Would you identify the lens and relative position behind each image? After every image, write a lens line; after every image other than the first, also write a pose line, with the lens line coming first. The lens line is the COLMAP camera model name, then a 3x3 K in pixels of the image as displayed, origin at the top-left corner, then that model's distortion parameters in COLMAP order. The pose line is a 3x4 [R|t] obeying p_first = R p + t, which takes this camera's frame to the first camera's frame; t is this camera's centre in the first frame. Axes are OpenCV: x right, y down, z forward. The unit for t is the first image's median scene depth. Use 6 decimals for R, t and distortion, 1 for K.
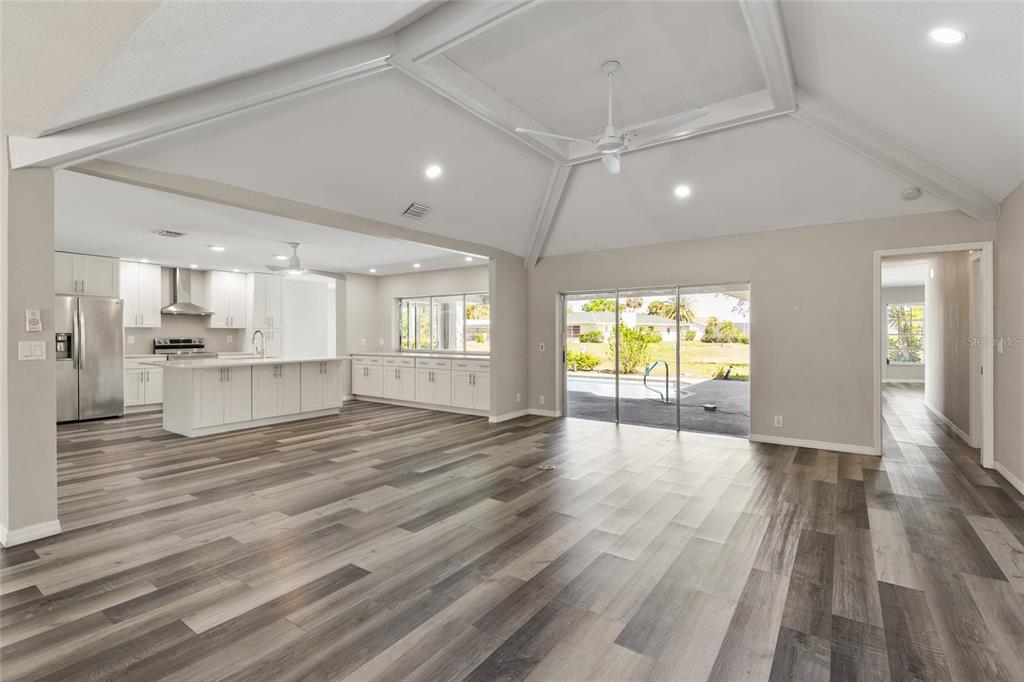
lens RADIAL K [[459.2, 0, 516.4], [0, 459.2, 337.9], [0, 0, 1]] dist [0.001089, -0.000788]
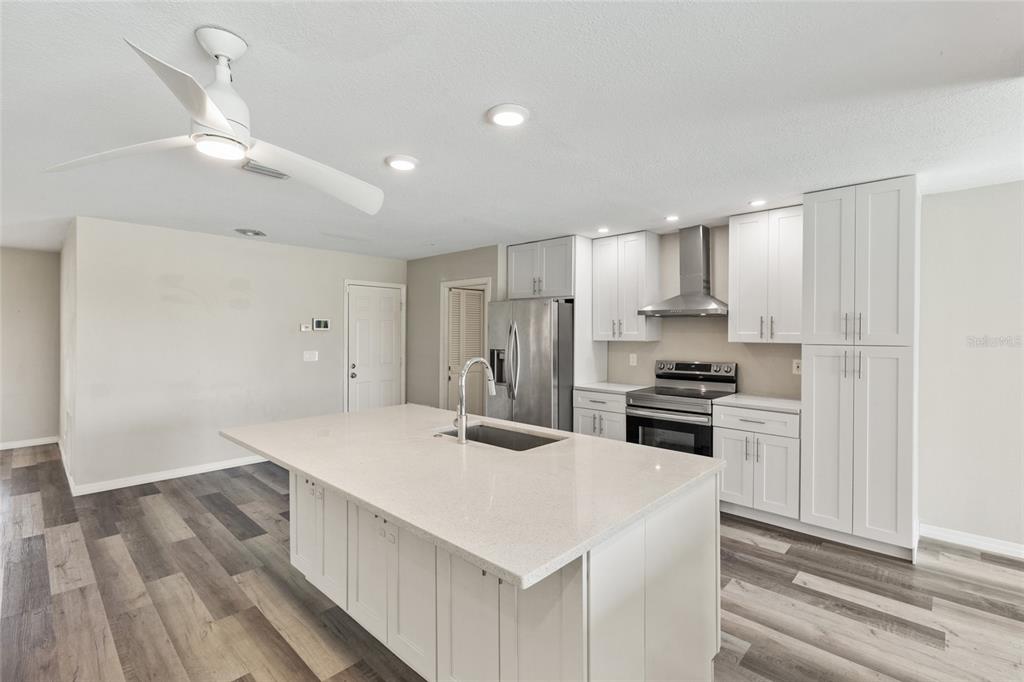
lens RADIAL K [[459.2, 0, 515.9], [0, 459.2, 338.3], [0, 0, 1]] dist [0.001089, -0.000788]
pose [[-0.140487, 0.002220, -0.990080, -0.182427], [-0.015792, 0.999865, 0.004483, -0.025389], [0.989957, 0.016265, -0.140433, 0.889416]]
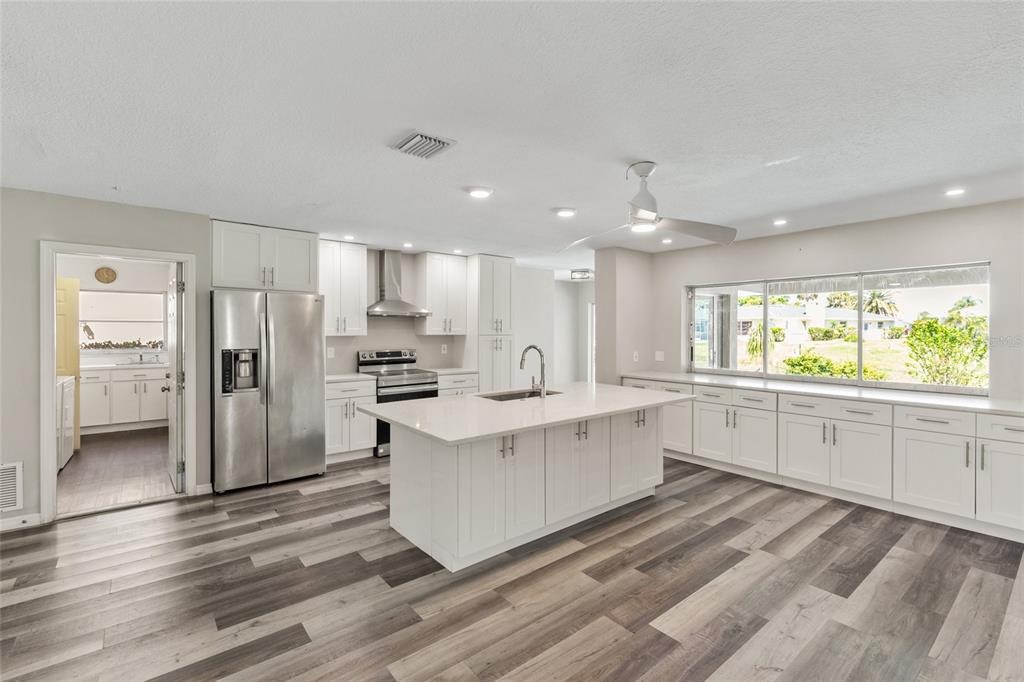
lens RADIAL K [[459.2, 0, 521.3], [0, 459.2, 337.3], [0, 0, 1]] dist [0.001089, -0.000788]
pose [[0.962100, 0.004685, -0.272658, -0.348423], [-0.002327, 0.999957, 0.008969, -0.026015], [0.272688, -0.007994, 0.962069, 0.382840]]
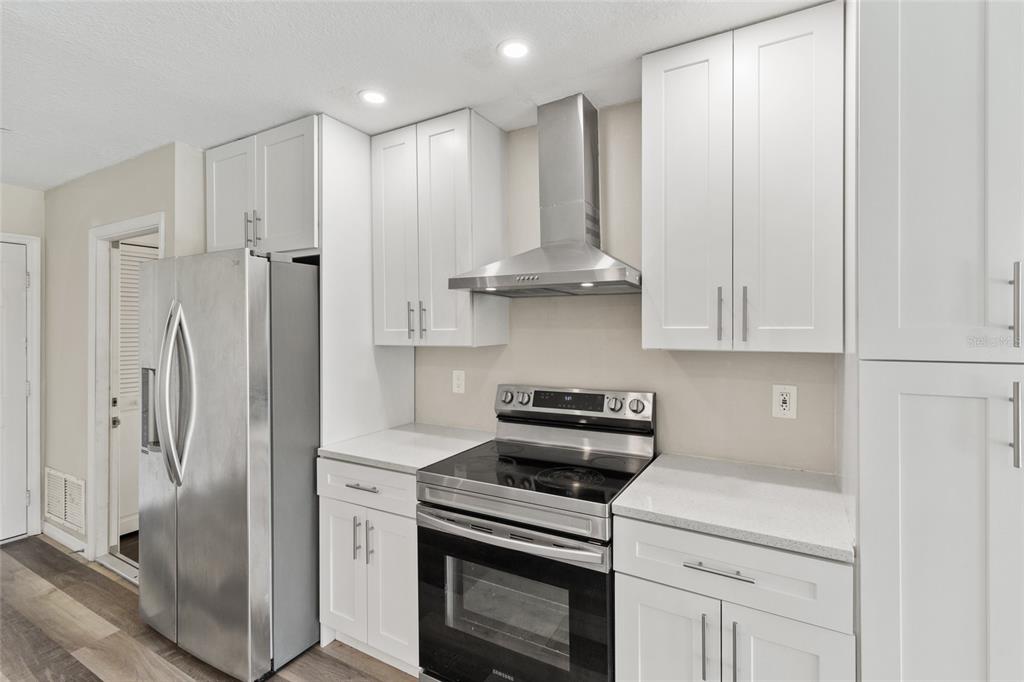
lens RADIAL K [[459.2, 0, 522.1], [0, 459.2, 335.2], [0, 0, 1]] dist [0.001089, -0.000788]
pose [[0.109943, 0.003855, -0.993930, -0.492194], [-0.006563, 0.999973, 0.003152, -0.029437], [0.993916, 0.006177, 0.109965, 0.966045]]
